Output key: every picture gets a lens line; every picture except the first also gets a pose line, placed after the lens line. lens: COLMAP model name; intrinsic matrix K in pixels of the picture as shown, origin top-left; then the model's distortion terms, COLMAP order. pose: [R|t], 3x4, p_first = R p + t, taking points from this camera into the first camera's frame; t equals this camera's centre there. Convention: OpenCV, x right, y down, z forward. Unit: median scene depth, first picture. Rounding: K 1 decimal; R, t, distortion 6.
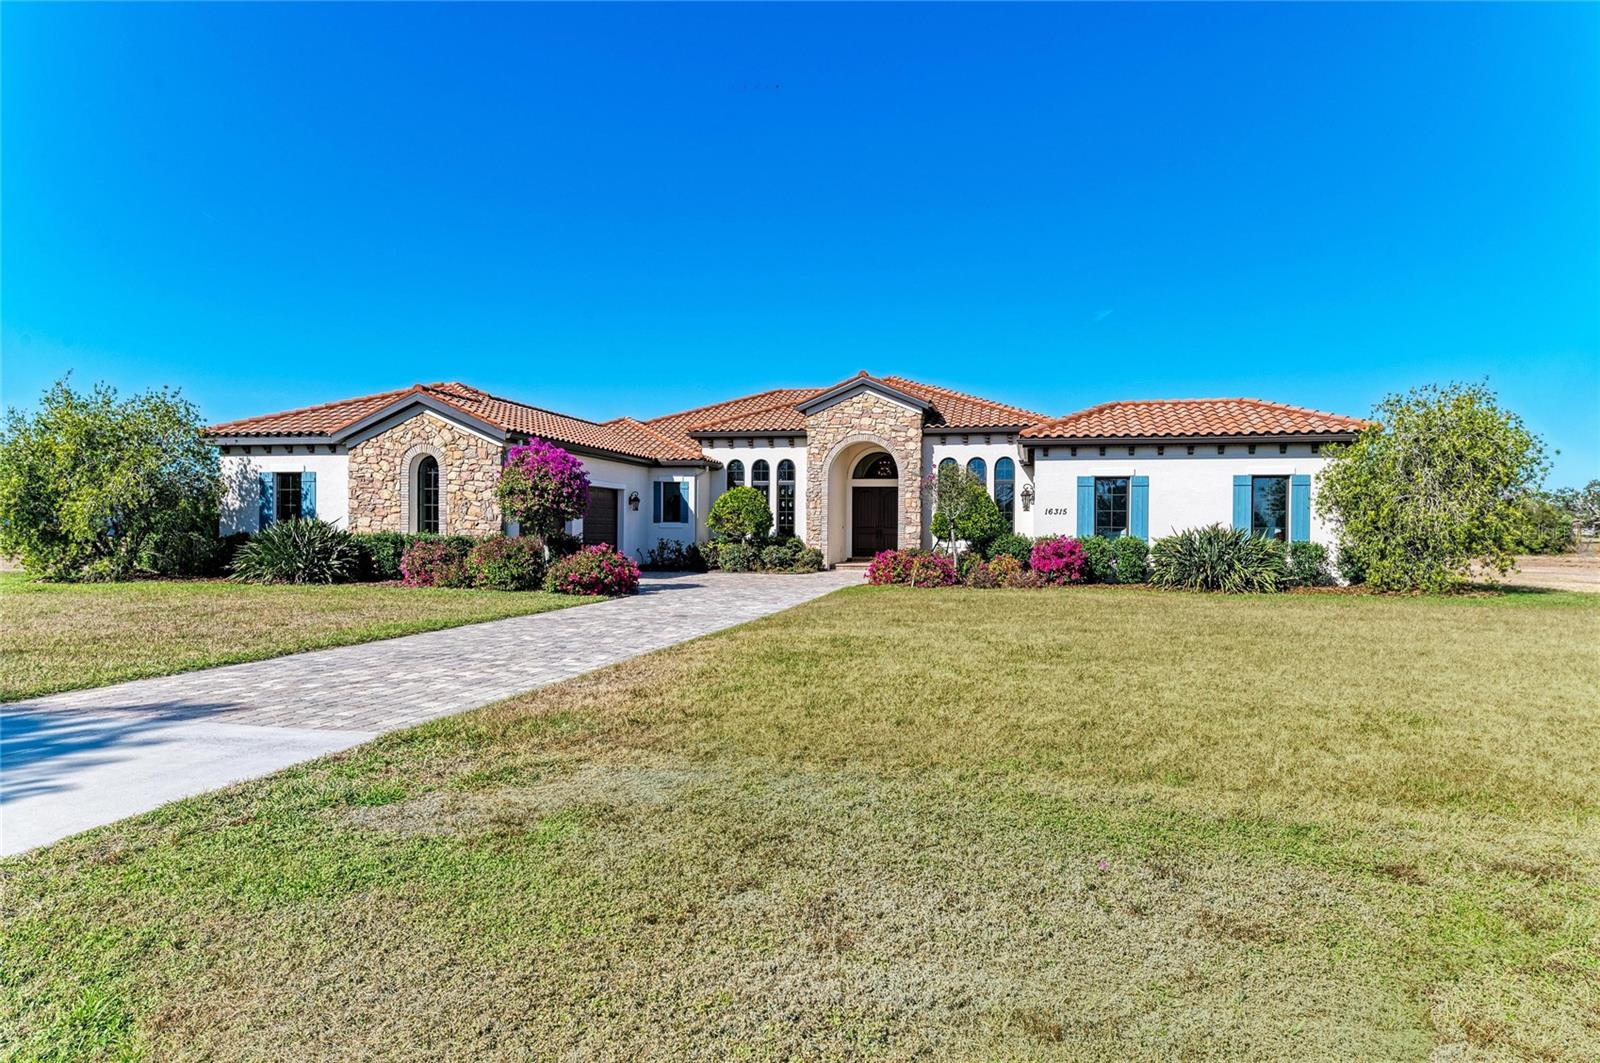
lens RADIAL K [[976.3, 0, 783.5], [0, 976.3, 530.2], [0, 0, 1]] dist [0.009604, 0.001981]
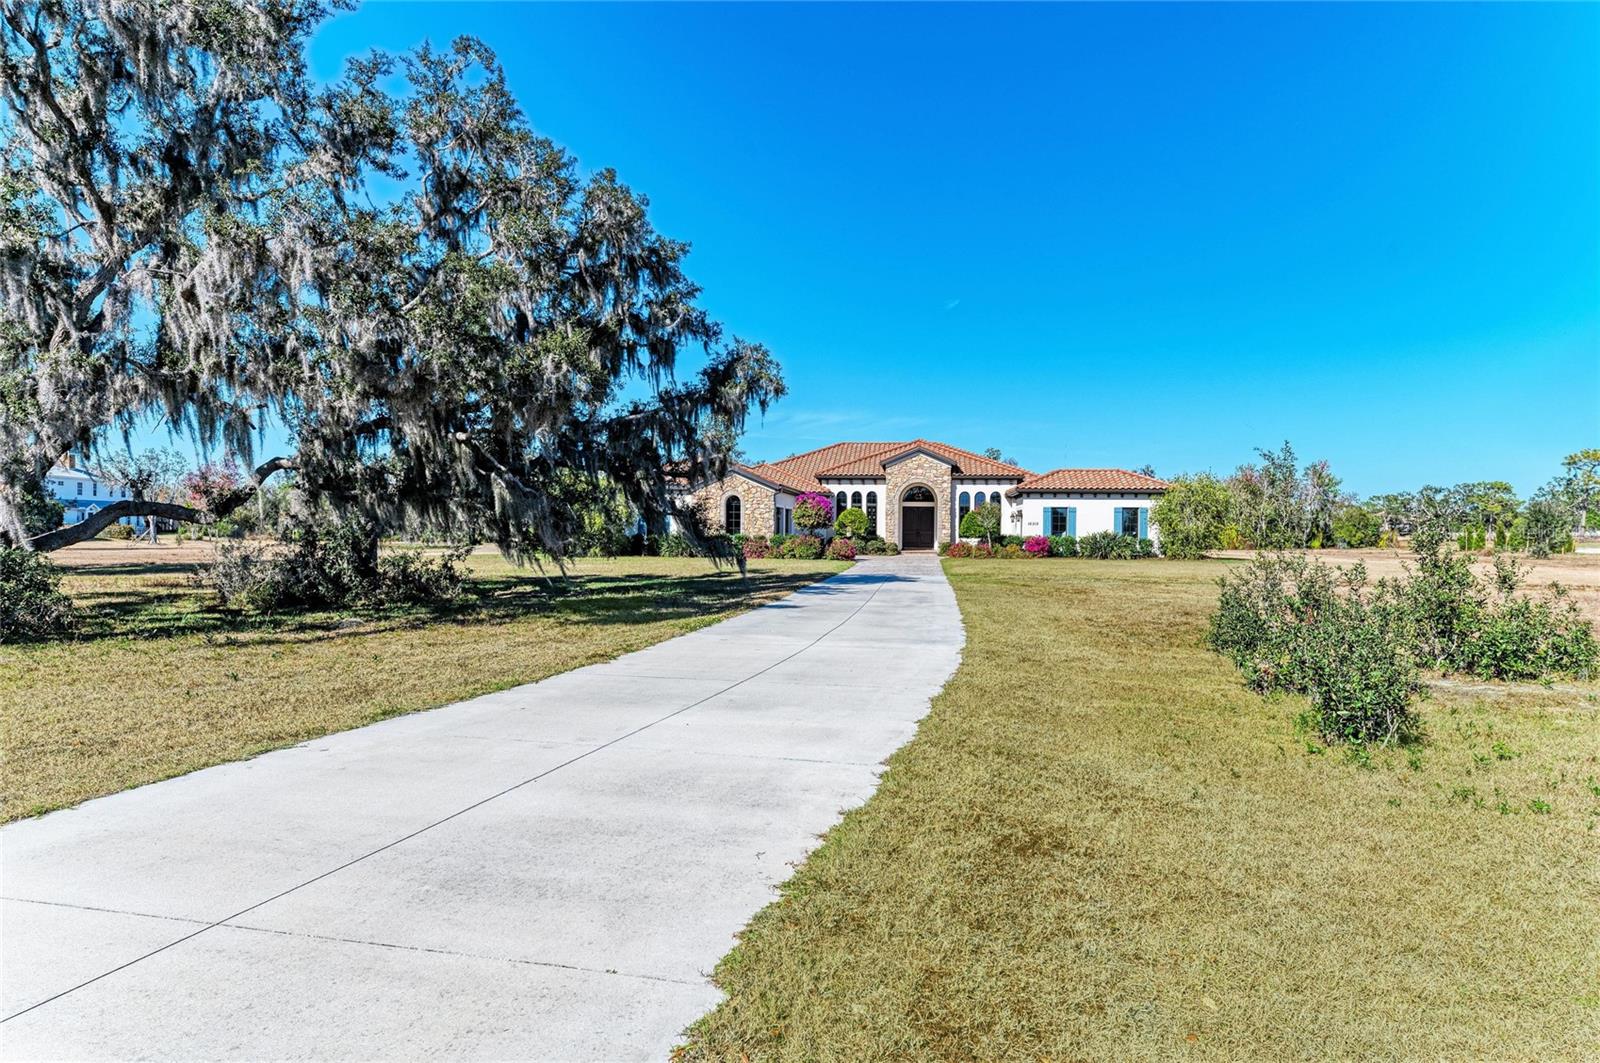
lens RADIAL K [[1046.5, 0, 770.2], [0, 1046.5, 520.0], [0, 0, 1]] dist [0.001475, 0.001182]
pose [[0.994851, 0.001407, 0.101340, -0.493150], [-0.000685, 0.999974, -0.007160, -0.010388], [-0.101347, 0.007054, 0.994826, -1.137964]]
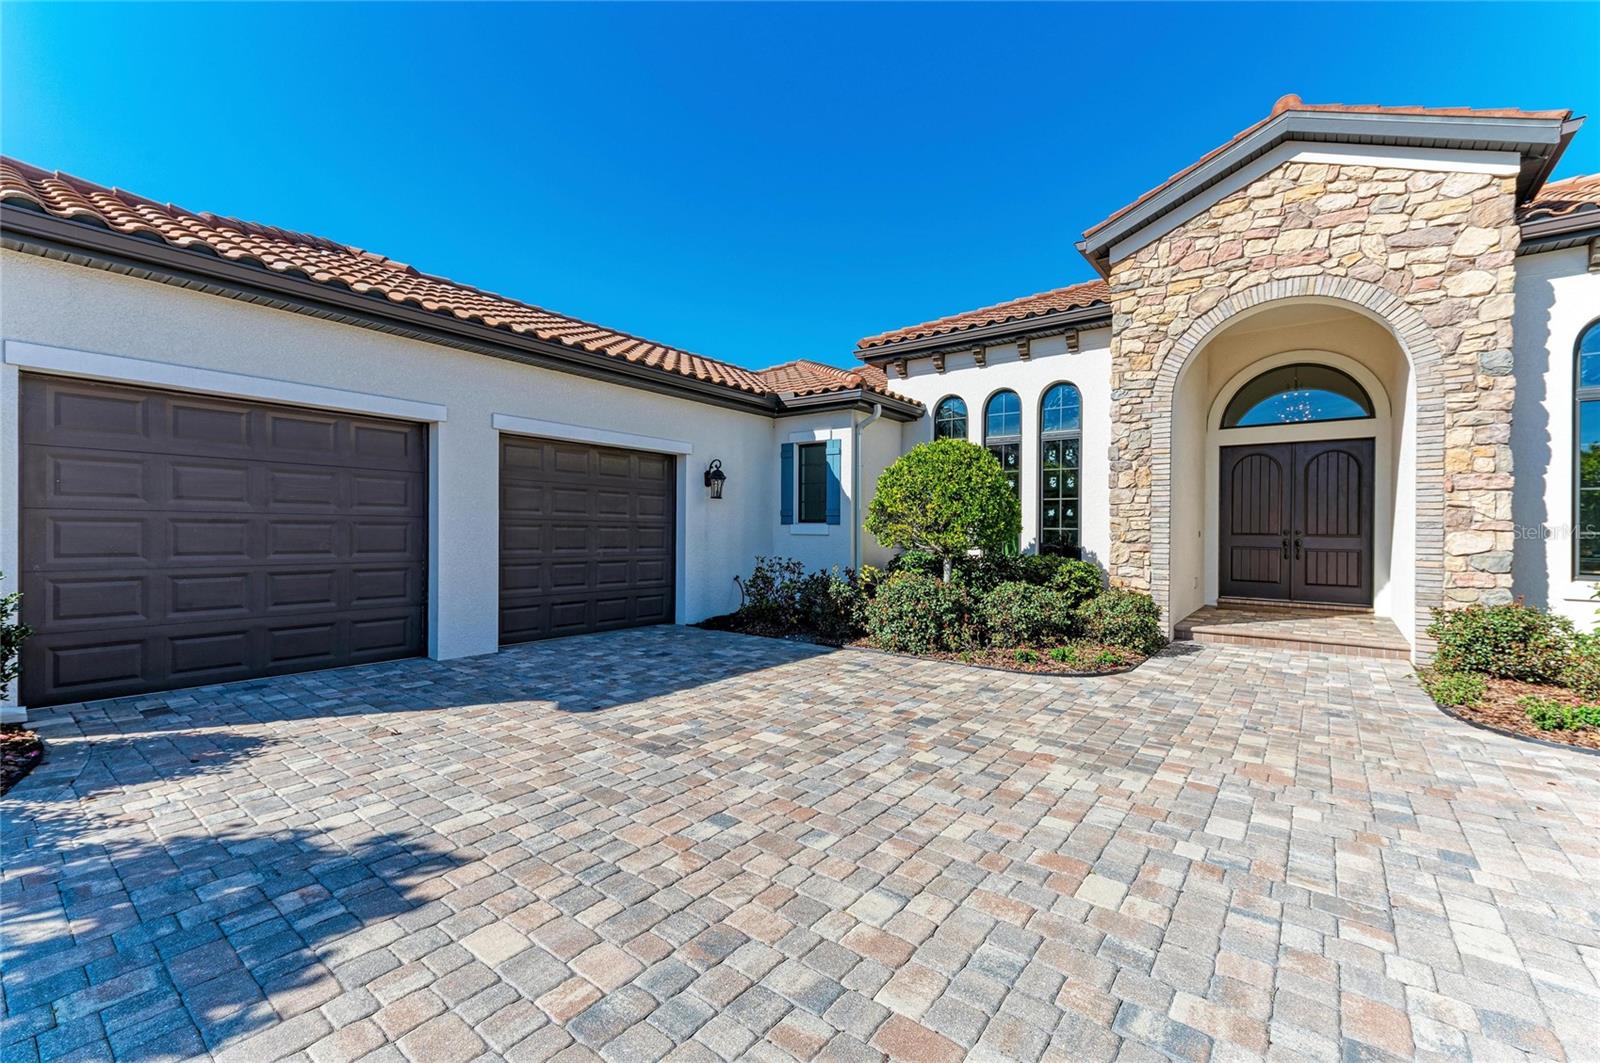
lens RADIAL K [[656.0, 0, 796.3], [0, 656.0, 530.7], [0, 0, 1]] dist [0.003709, -0.000603]
pose [[0.911277, 0.001598, -0.411790, 0.021955], [-0.002664, 0.999994, -0.002016, -0.004736], [0.411785, 0.002935, 0.911276, 0.902679]]
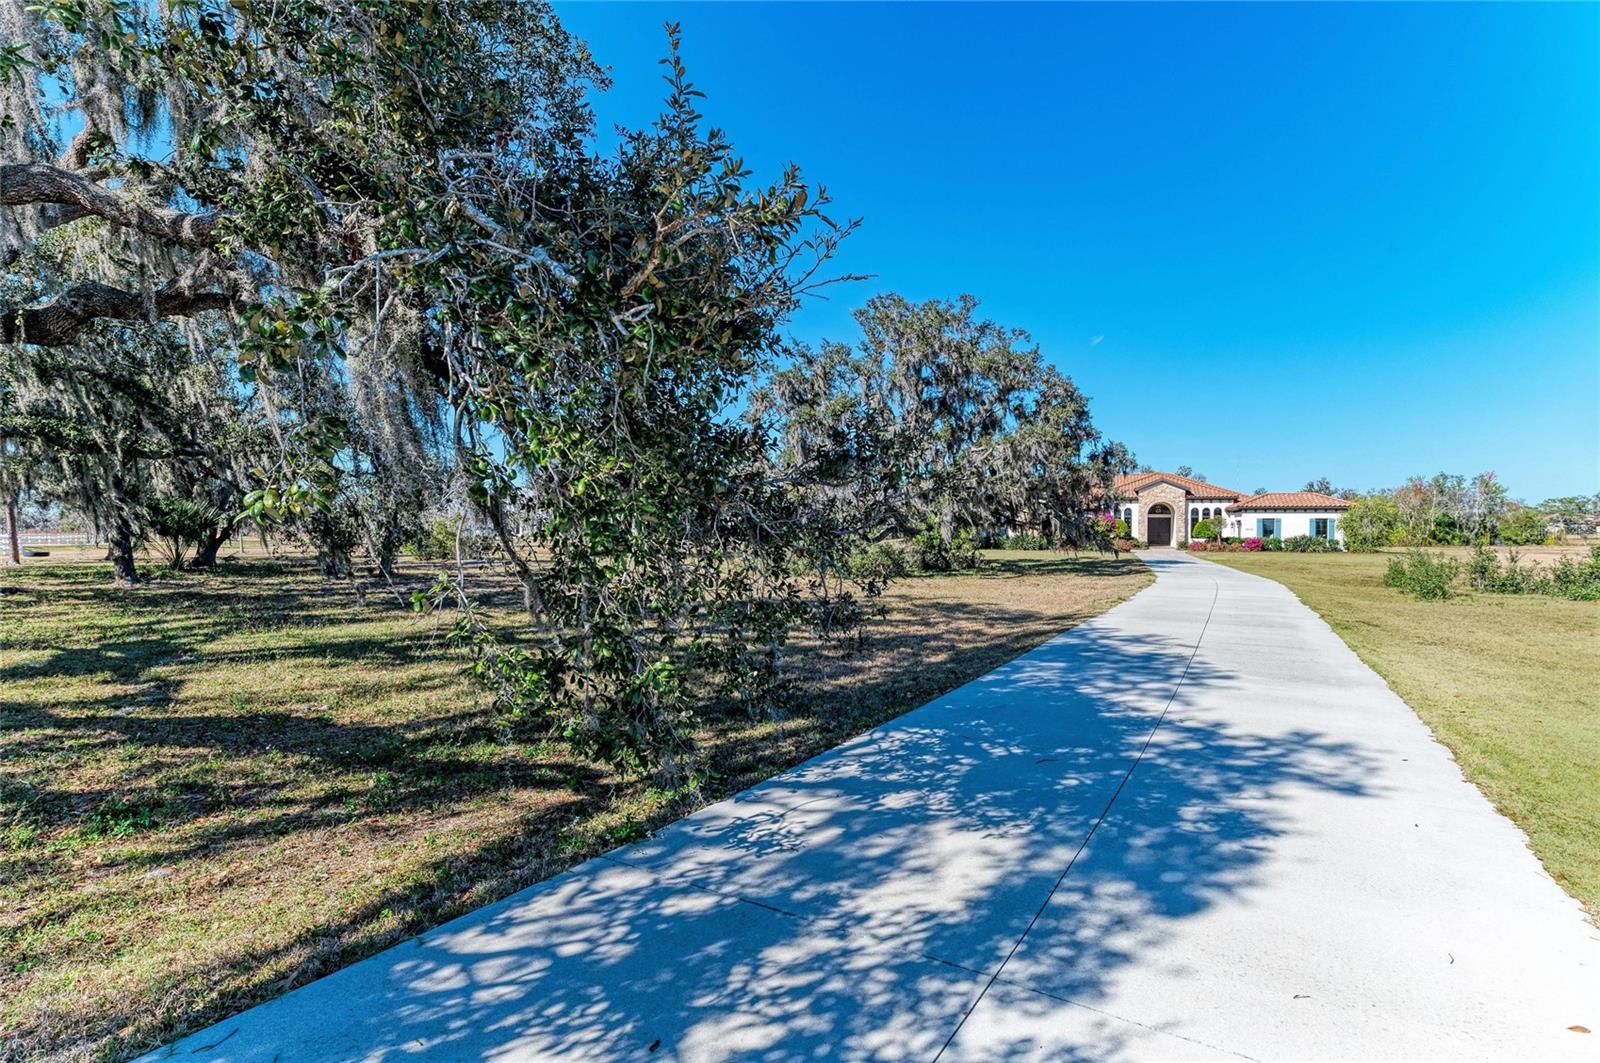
lens RADIAL K [[824.7, 0, 759.6], [0, 824.7, 528.9], [0, 0, 1]] dist [0.000521, -0.001360]
pose [[0.989356, -0.001260, -0.145511, -0.897474], [0.001516, 0.999997, 0.001649, -0.026891], [0.145508, -0.001852, 0.989355, -1.870045]]
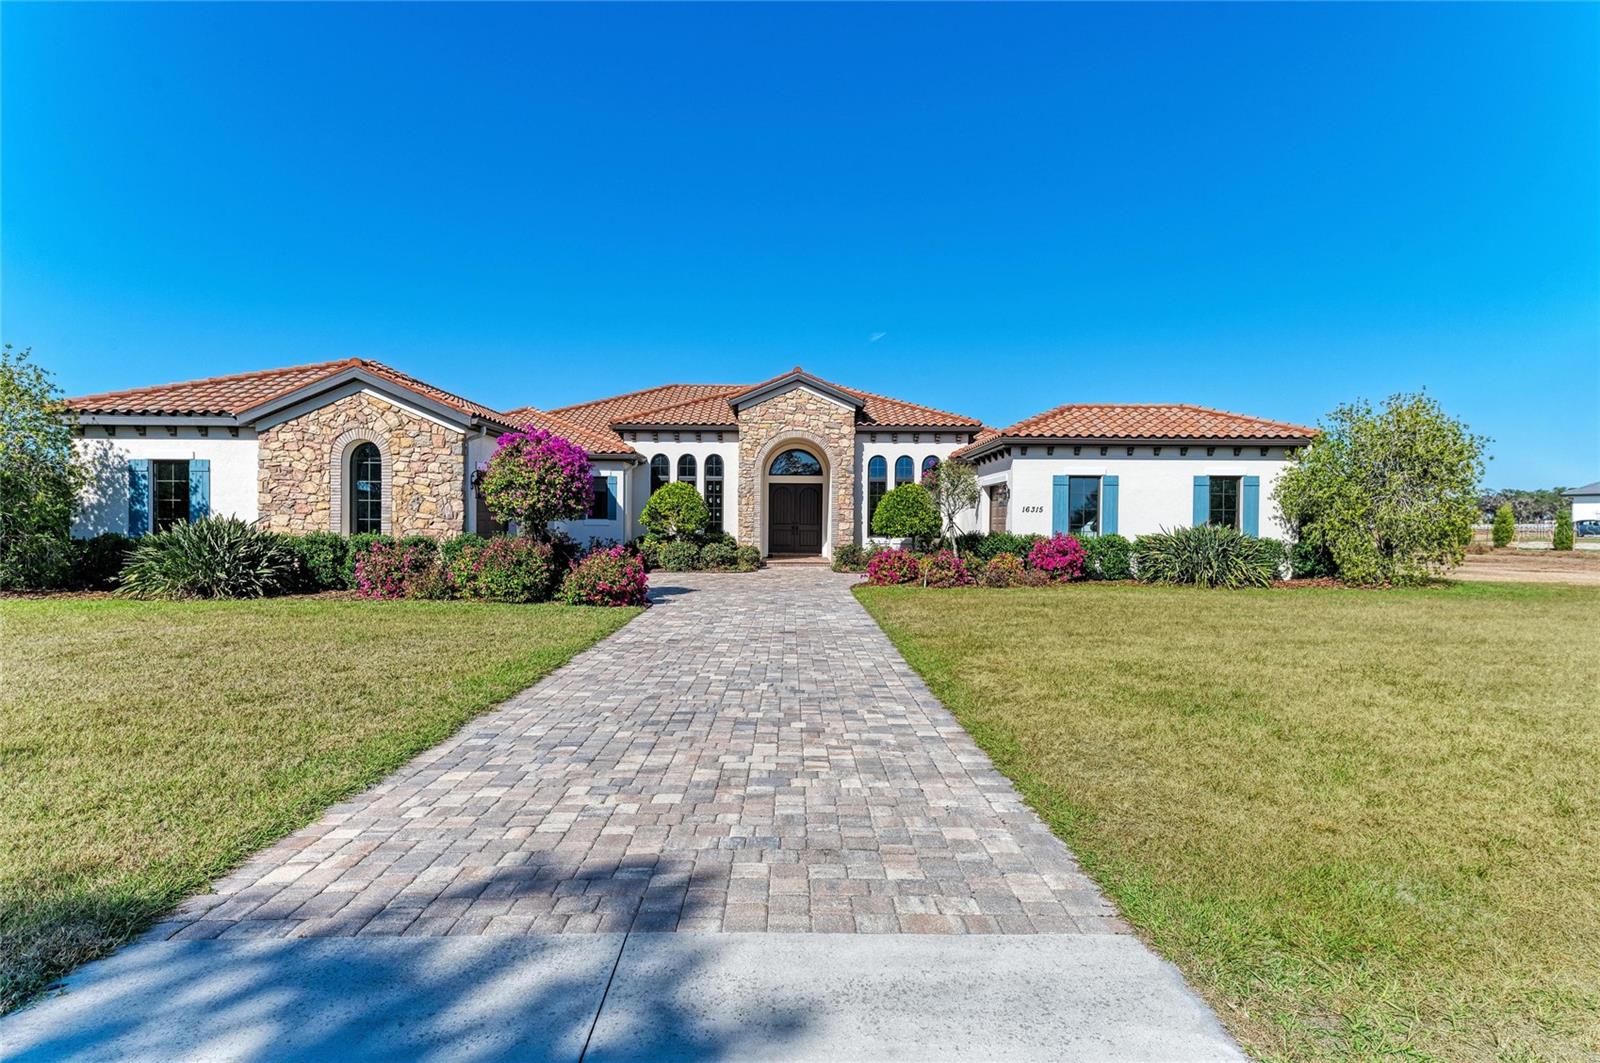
lens RADIAL K [[893.2, 0, 787.2], [0, 893.2, 526.7], [0, 0, 1]] dist [0.011105, -0.002464]
pose [[0.970445, -0.003069, 0.241304, -0.190056], [0.001949, 0.999986, 0.004878, -0.005894], [-0.241316, -0.004264, 0.970437, 0.150711]]
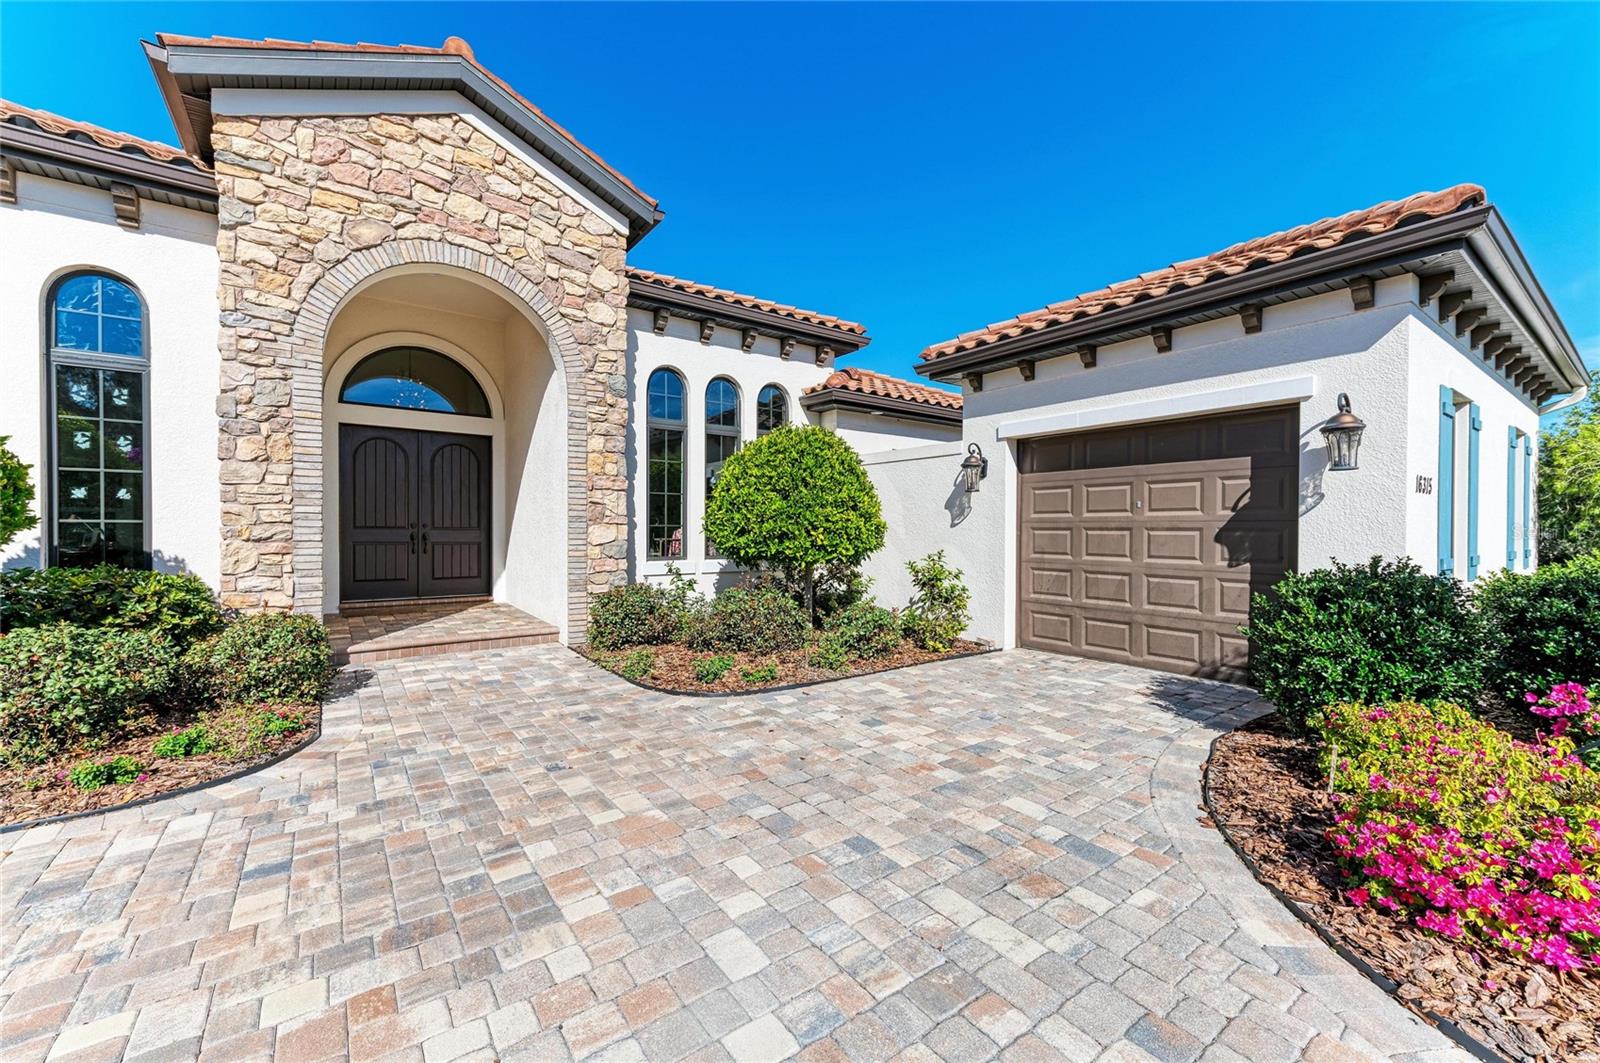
lens RADIAL K [[637.9, 0, 801.2], [0, 637.9, 534.1], [0, 0, 1]] dist [0.016652, -0.002810]
pose [[0.638485, -0.011818, 0.769544, -0.015113], [0.001300, 0.999897, 0.014278, -0.005399], [-0.769633, -0.008116, 0.638434, 0.992258]]
